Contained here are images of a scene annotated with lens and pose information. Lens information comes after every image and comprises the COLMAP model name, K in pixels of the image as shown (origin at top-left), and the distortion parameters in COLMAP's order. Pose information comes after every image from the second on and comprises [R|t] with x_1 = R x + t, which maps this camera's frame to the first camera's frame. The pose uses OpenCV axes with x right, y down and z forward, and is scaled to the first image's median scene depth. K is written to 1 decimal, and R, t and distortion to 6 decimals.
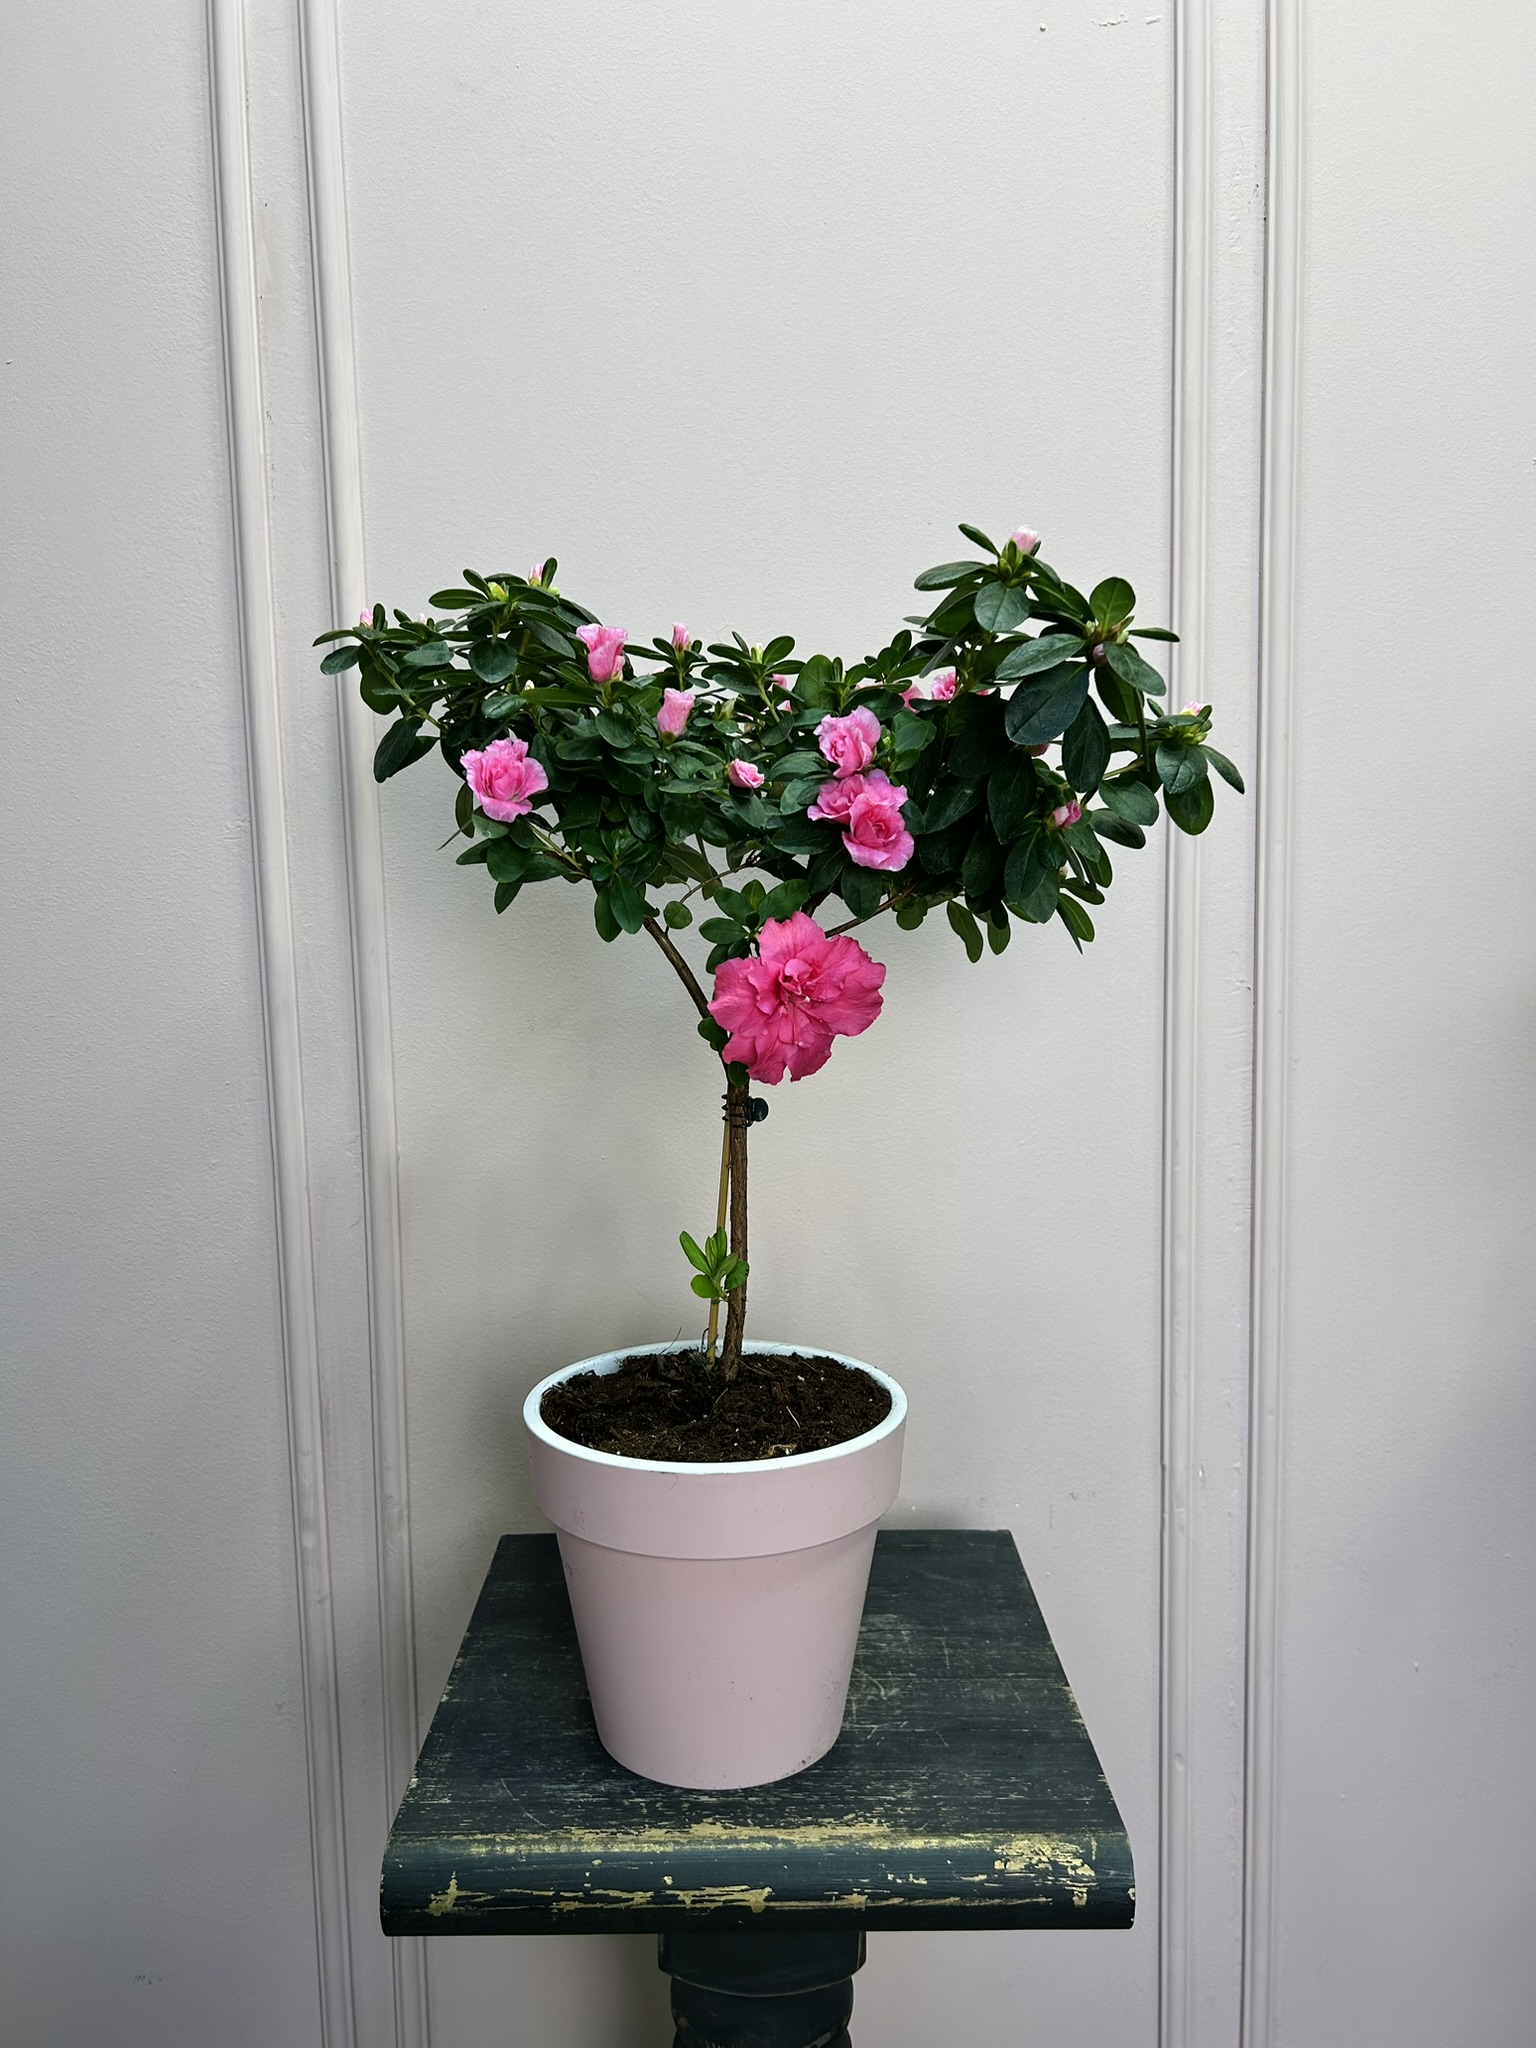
lens RADIAL K [[1585.6, 0, 764.7], [0, 1585.6, 1031.8], [0, 0, 1]] dist [0.024605, -0.037067]
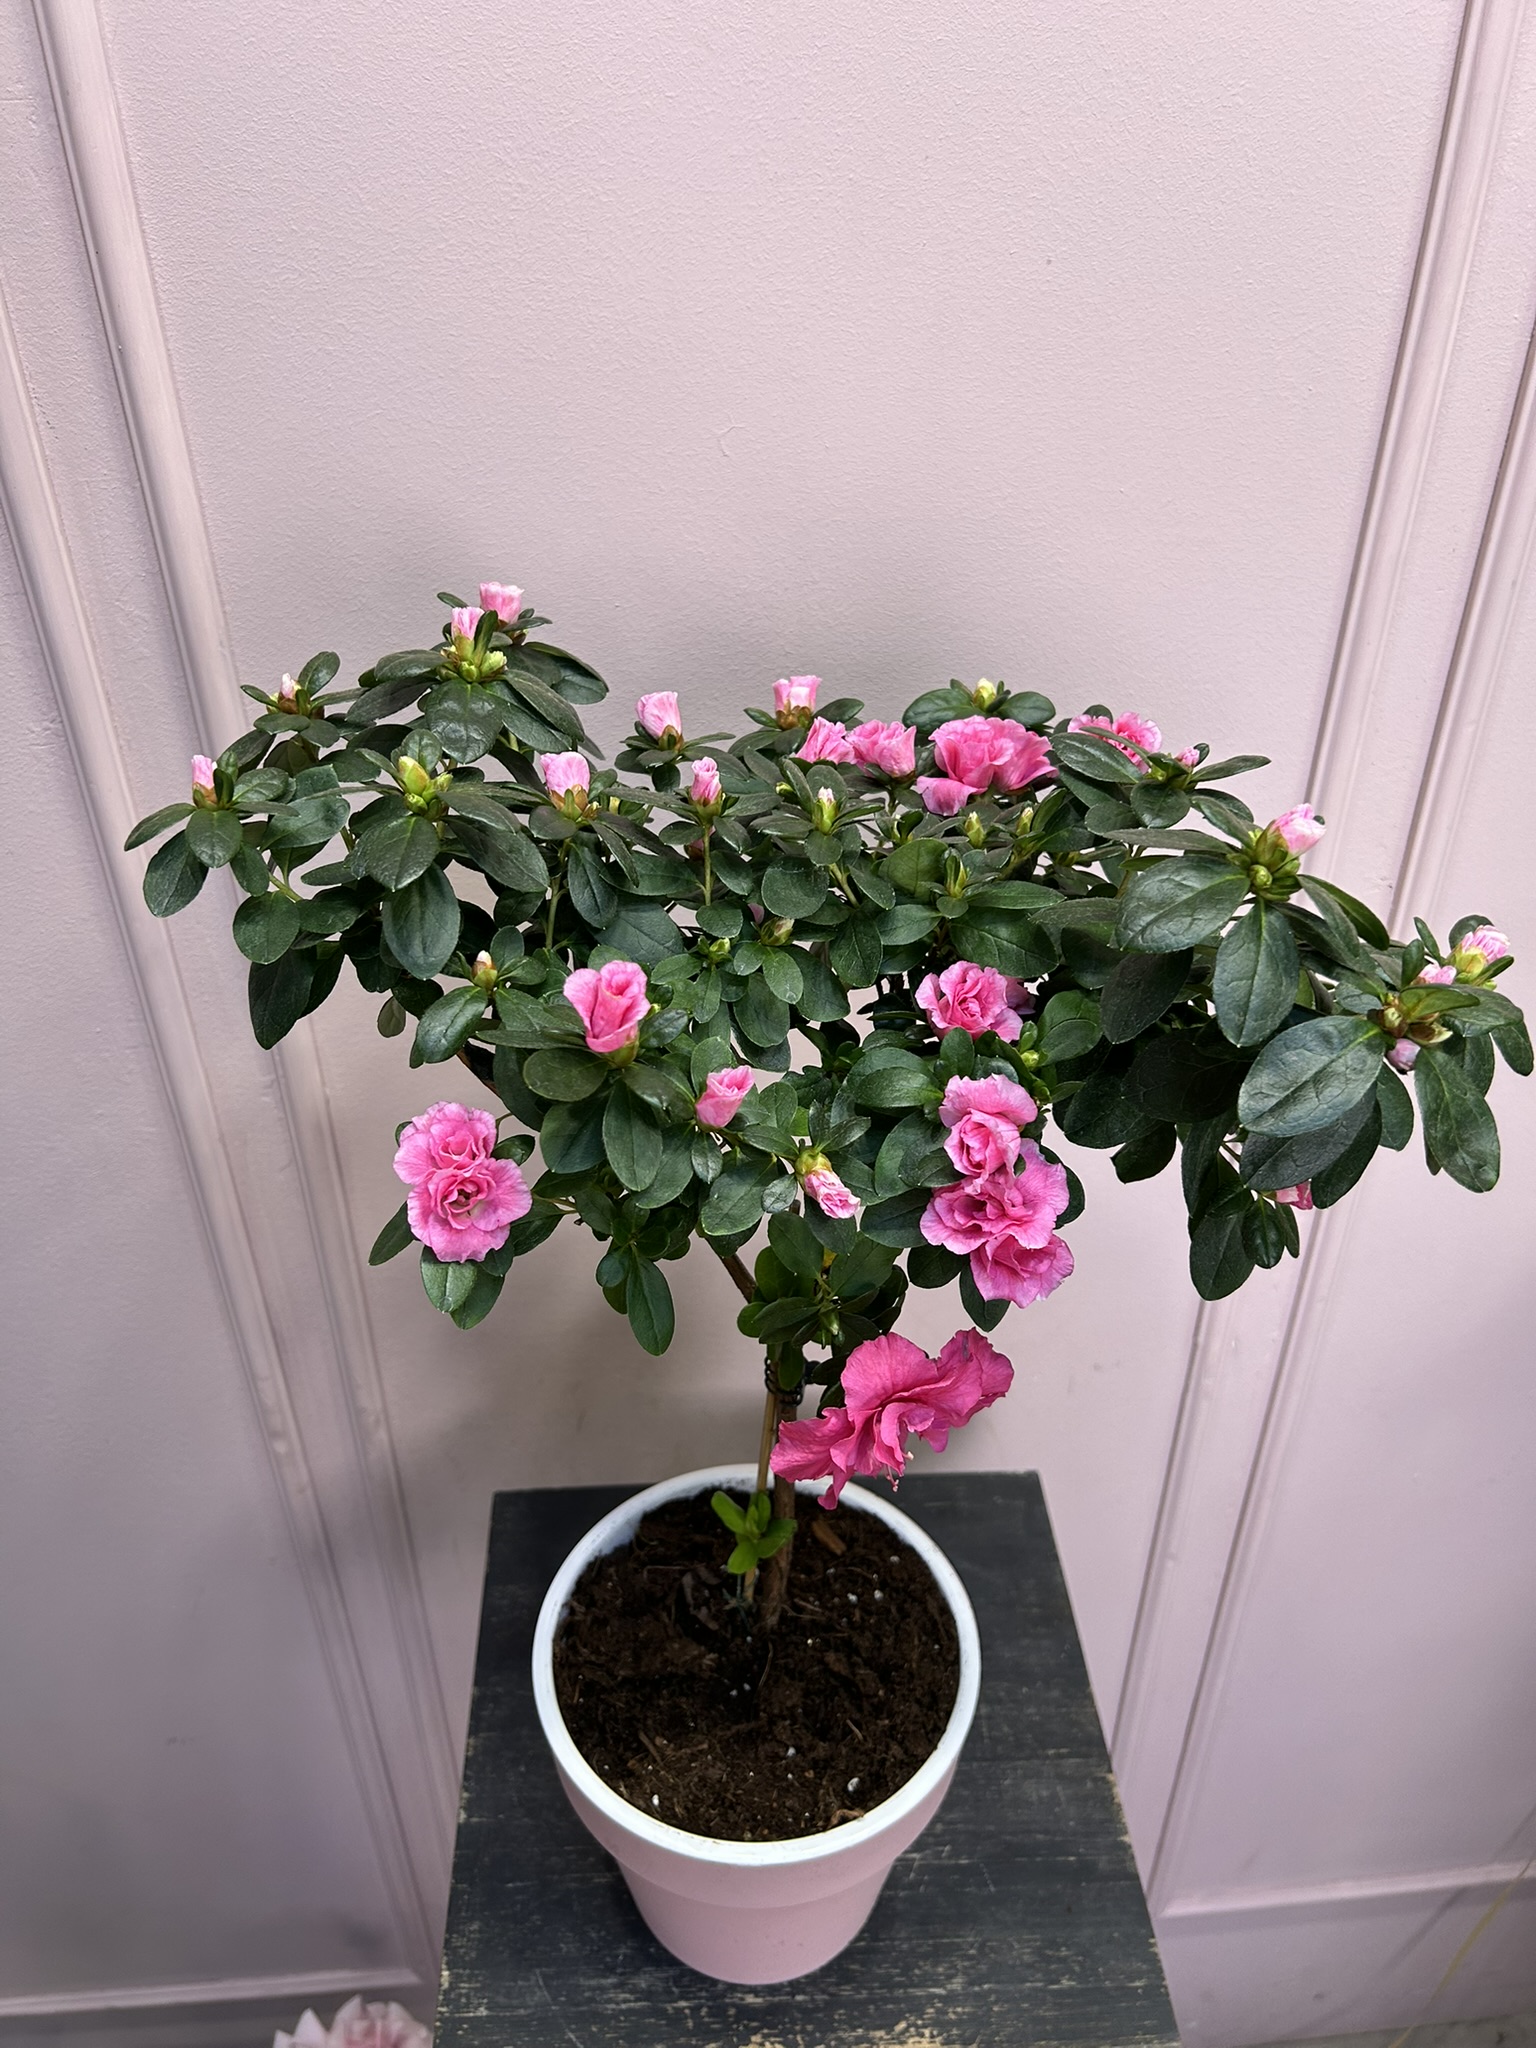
lens RADIAL K [[1585.6, 0, 760.3], [0, 1585.6, 1006.6], [0, 0, 1]] dist [0.024605, -0.037067]
pose [[0.998867, -0.015592, 0.044953, -0.061461], [-0.007366, 0.882715, 0.469851, -0.474924], [-0.047007, -0.469650, 0.881601, 0.399227]]
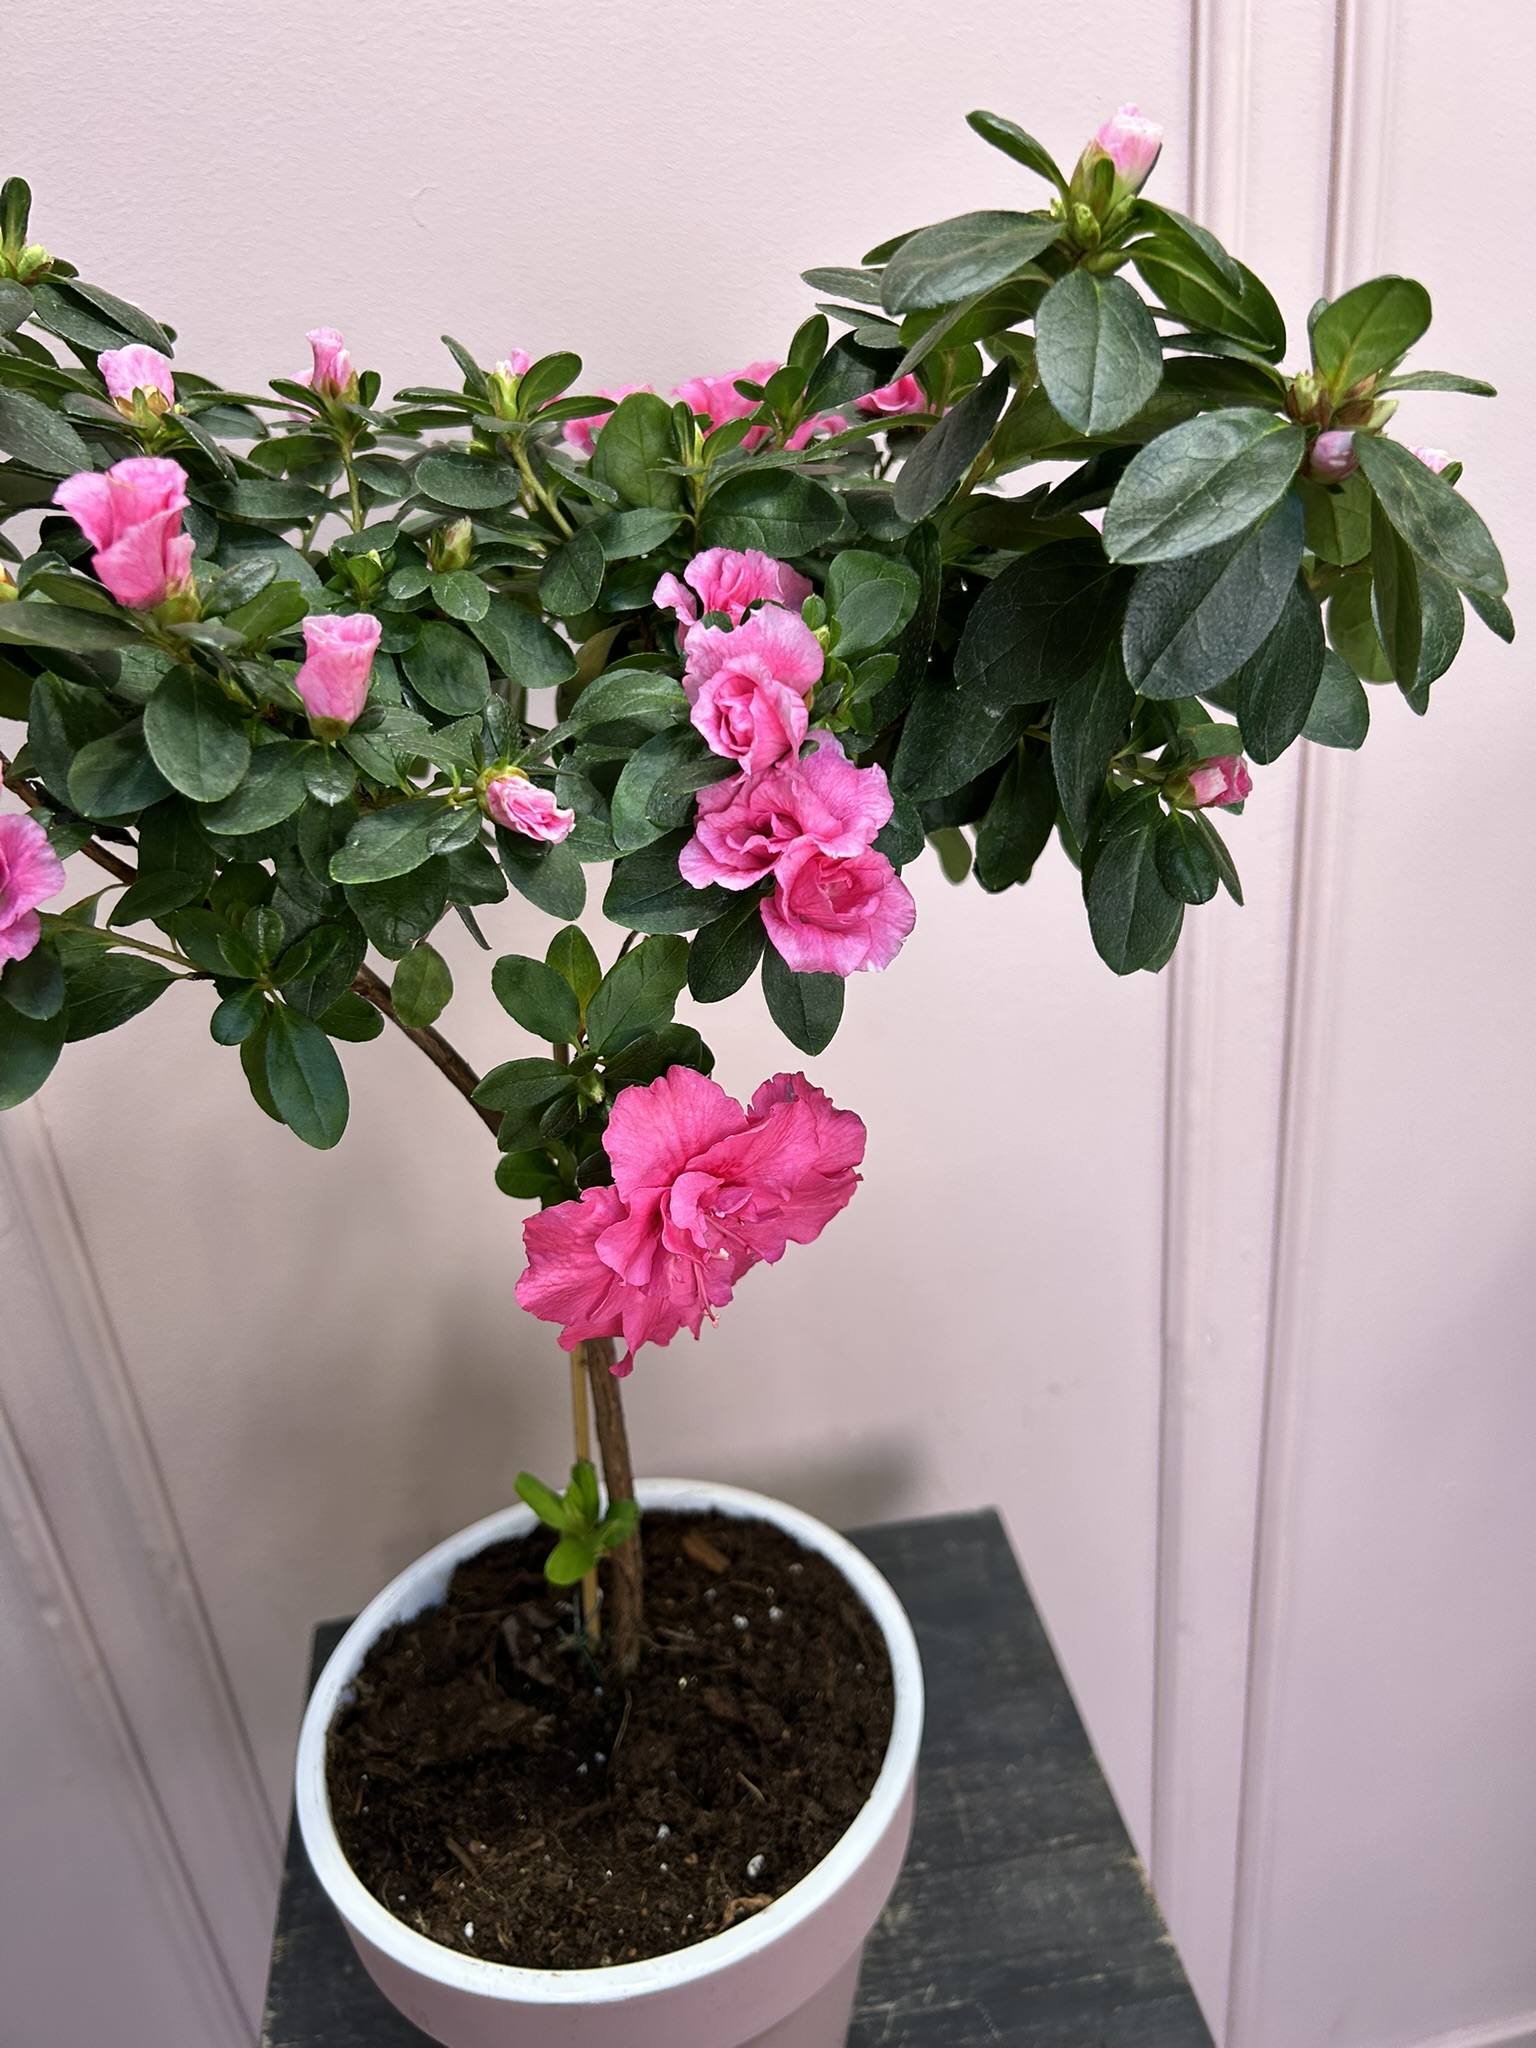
lens RADIAL K [[1585.6, 0, 765.1], [0, 1585.6, 1022.4], [0, 0, 1]] dist [0.024605, -0.037067]
pose [[0.986708, -0.129097, 0.098695, 0.001051], [0.087964, 0.934991, 0.343590, -0.221324], [-0.136636, -0.330342, 0.933919, 0.496399]]
